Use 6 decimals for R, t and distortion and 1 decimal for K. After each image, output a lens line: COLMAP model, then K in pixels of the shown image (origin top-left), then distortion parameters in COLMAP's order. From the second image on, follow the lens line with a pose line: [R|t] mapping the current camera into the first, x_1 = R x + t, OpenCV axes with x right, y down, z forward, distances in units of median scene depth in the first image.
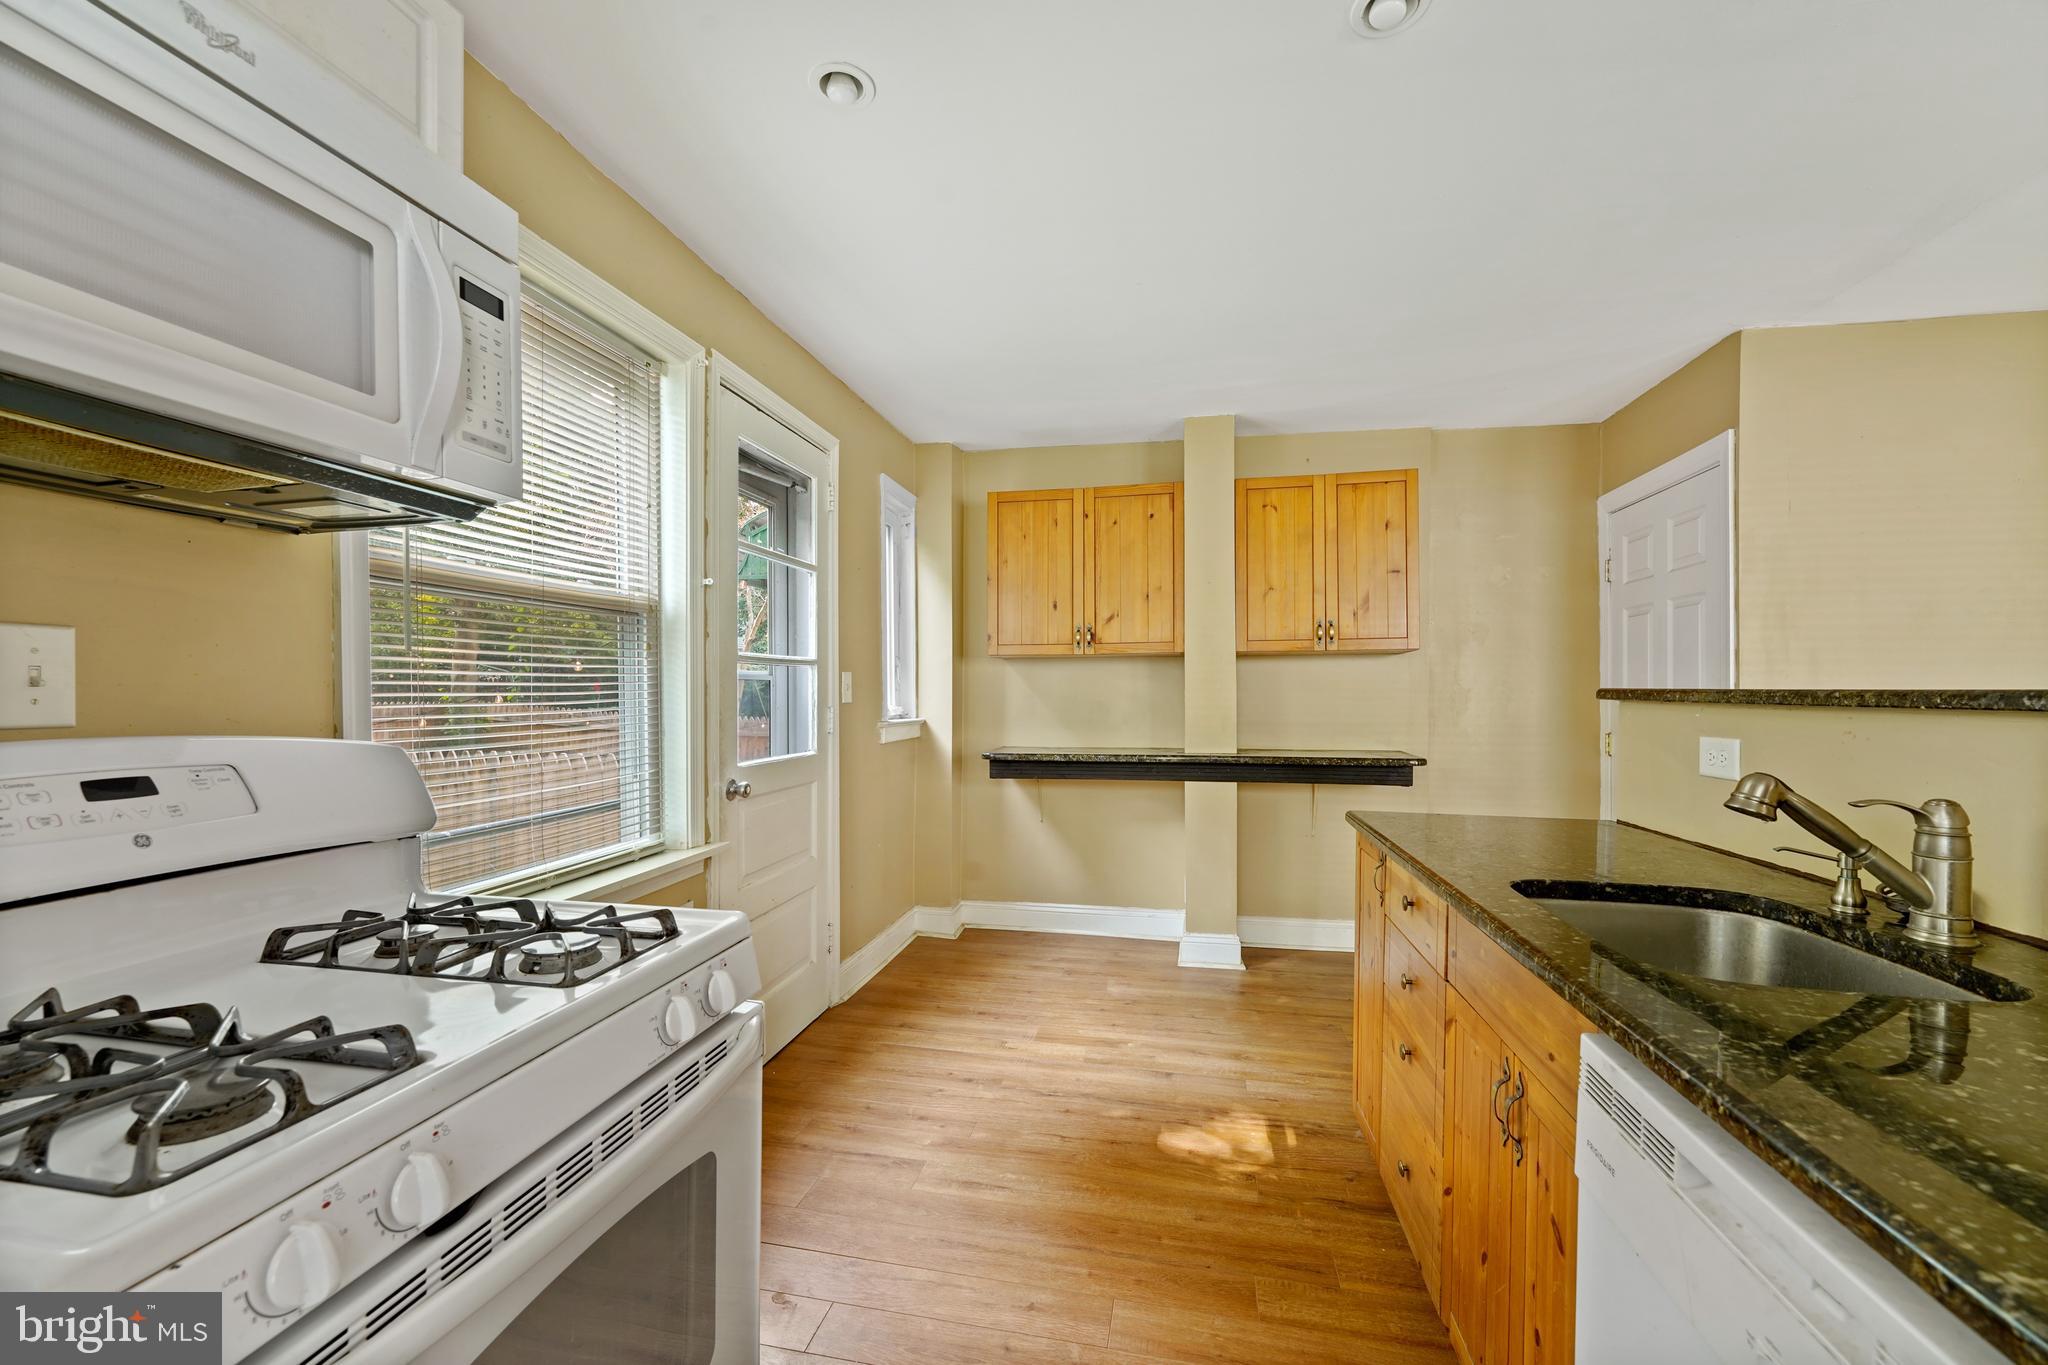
lens RADIAL K [[828.6, 0, 1030.6], [0, 828.6, 697.7], [0, 0, 1]] dist [0.003317, 0.000233]
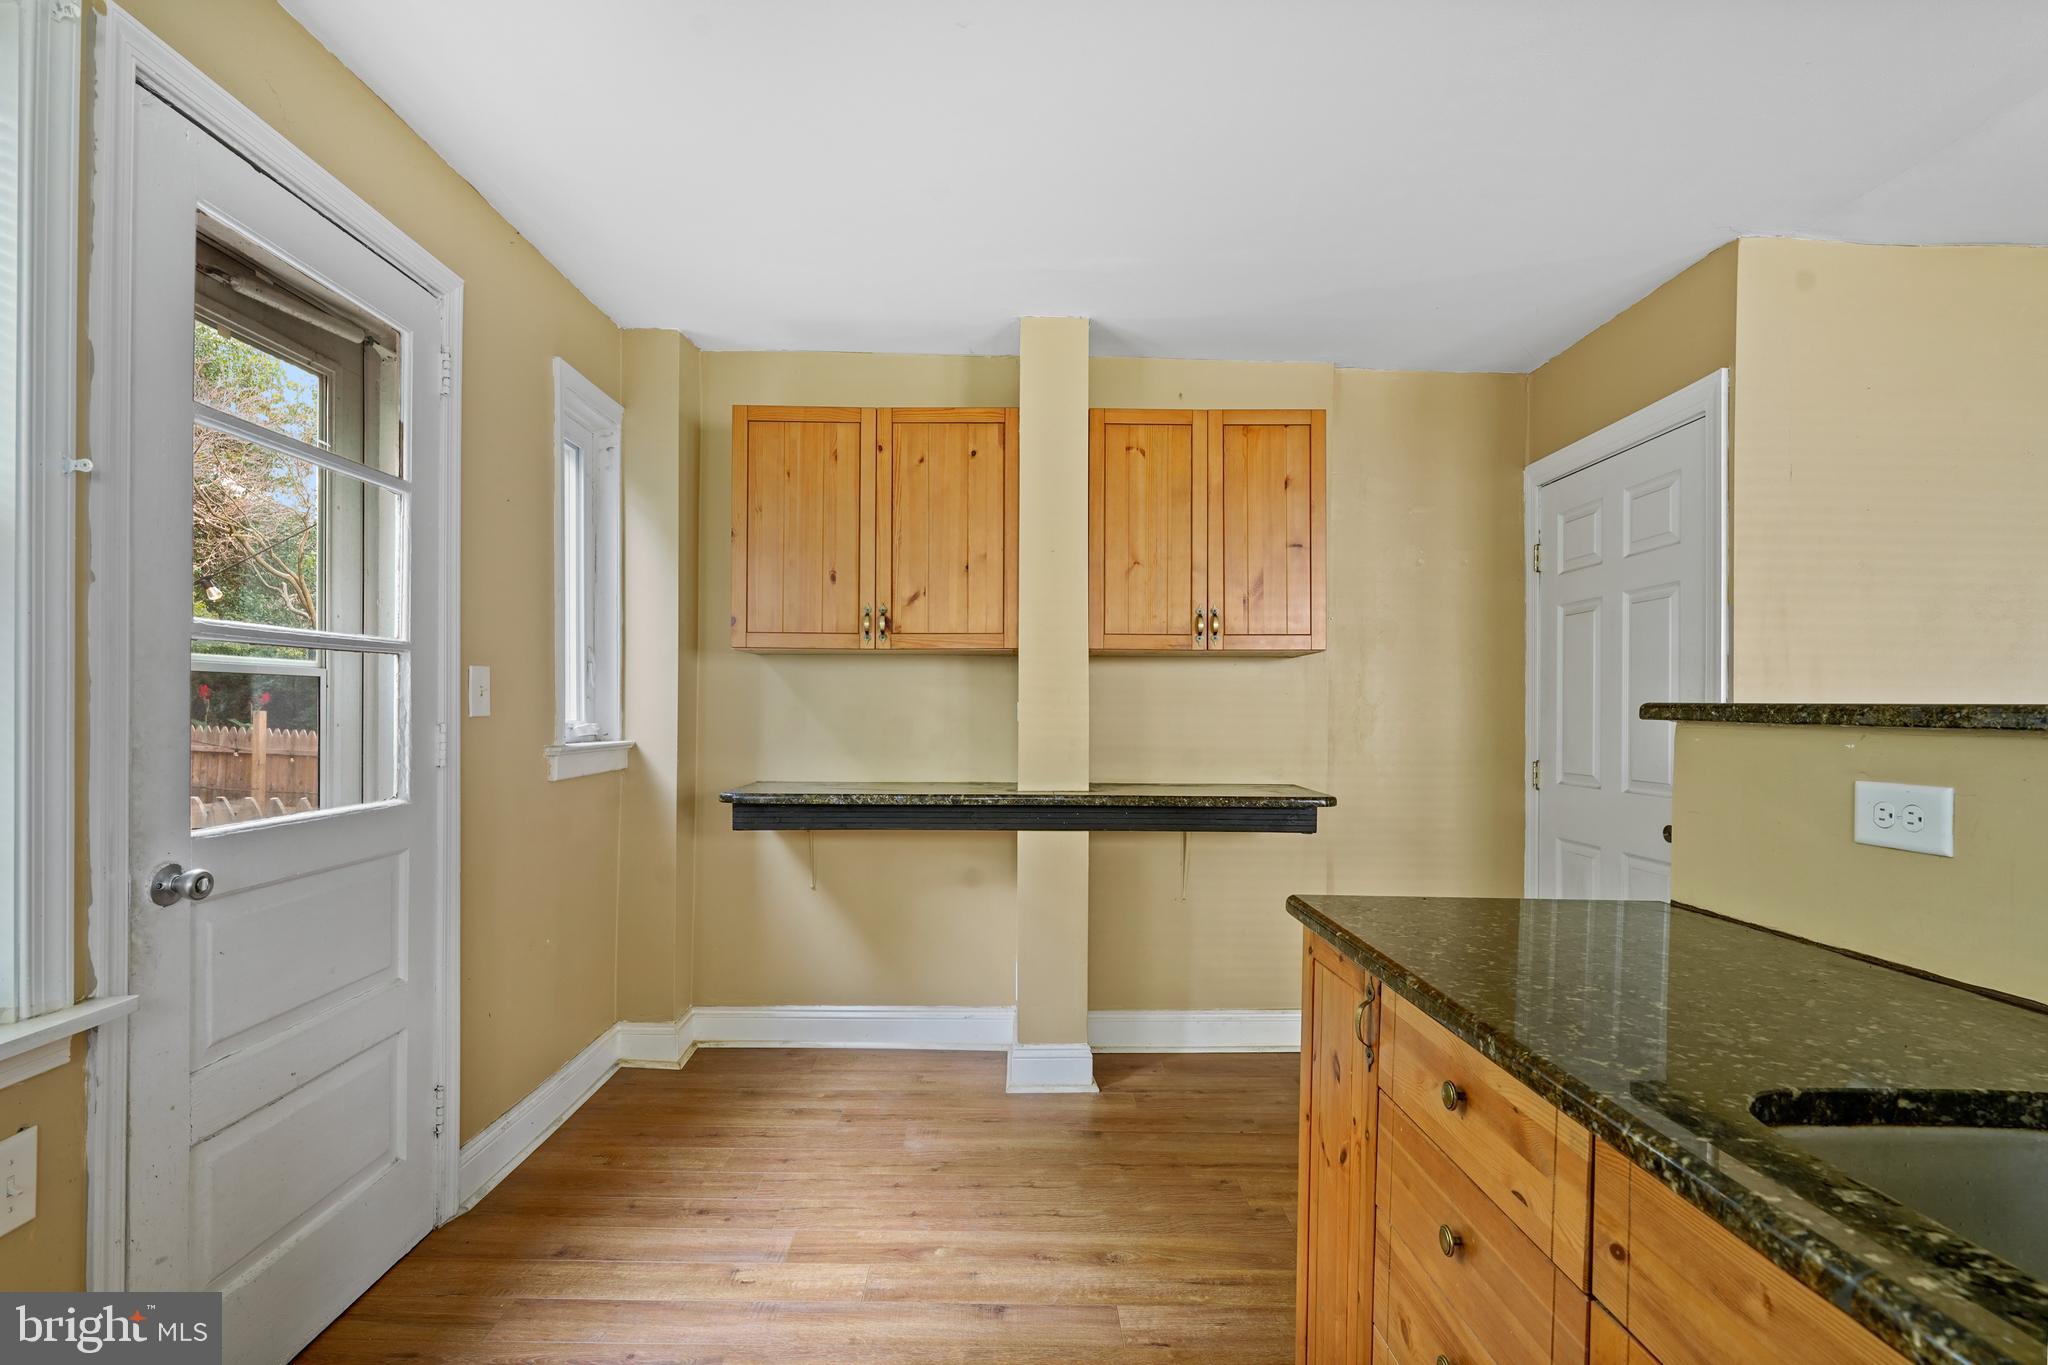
lens RADIAL K [[937.3, 0, 1022.2], [0, 937.3, 714.2], [0, 0, 1]] dist [-0.003416, -0.000088]
pose [[0.978540, 0.007116, 0.205935, 0.025642], [-0.007469, 0.999972, 0.000935, 0.000577], [-0.205923, -0.002454, 0.978565, 0.227927]]
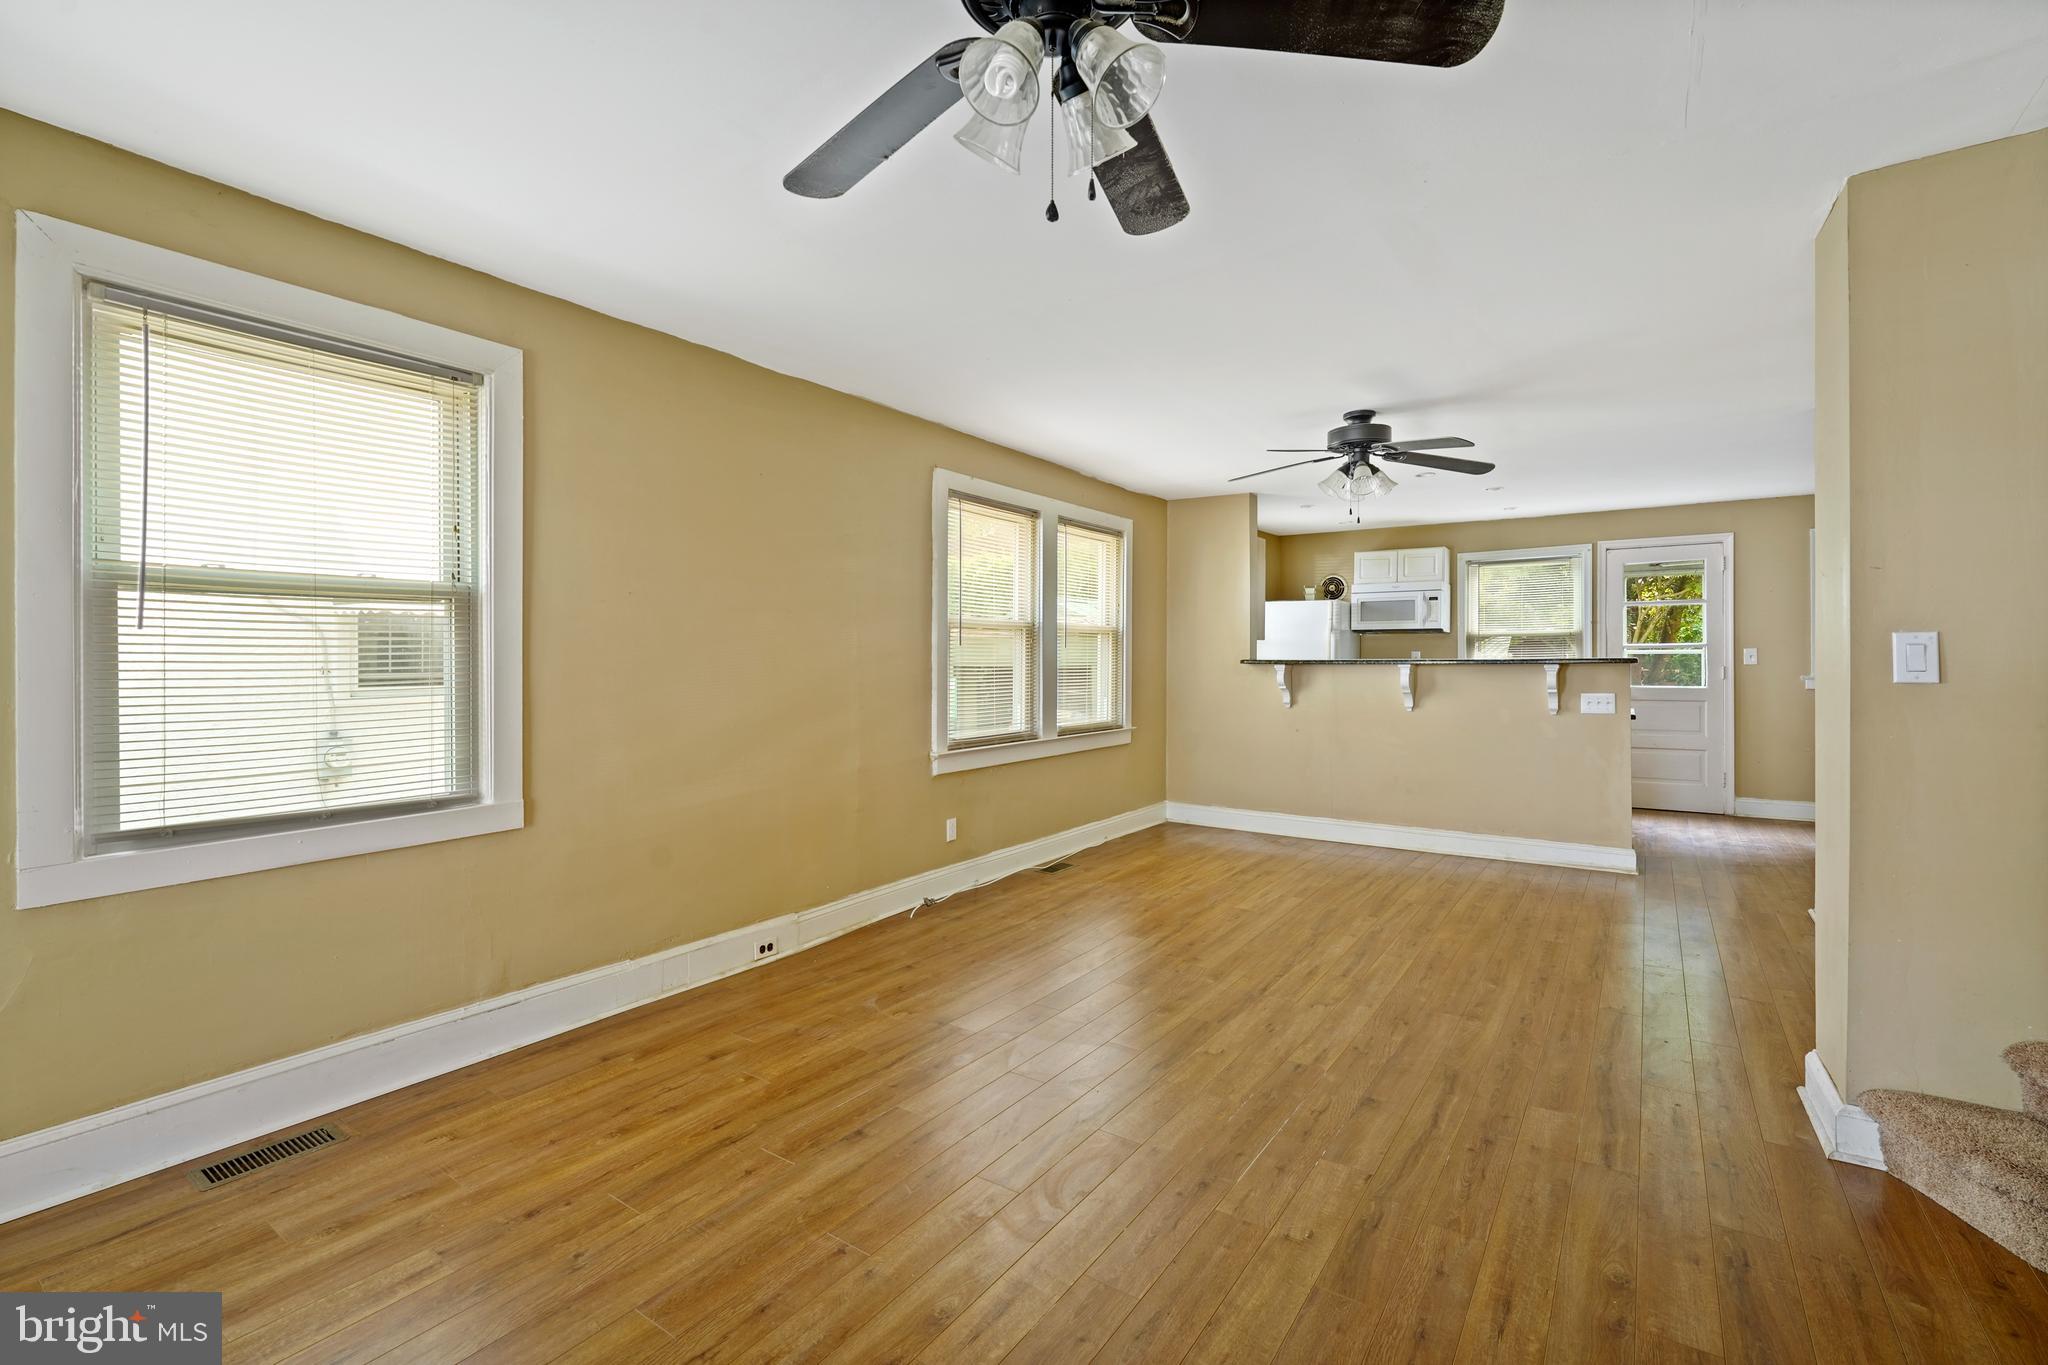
lens RADIAL K [[907.5, 0, 1005.2], [0, 907.5, 665.0], [0, 0, 1]] dist [-0.003005, 0.000288]
pose [[-0.426143, 0.005423, -0.904640, 2.259374], [-0.004009, 0.999961, 0.007883, -0.002534], [0.904647, 0.006986, -0.426105, 0.310438]]
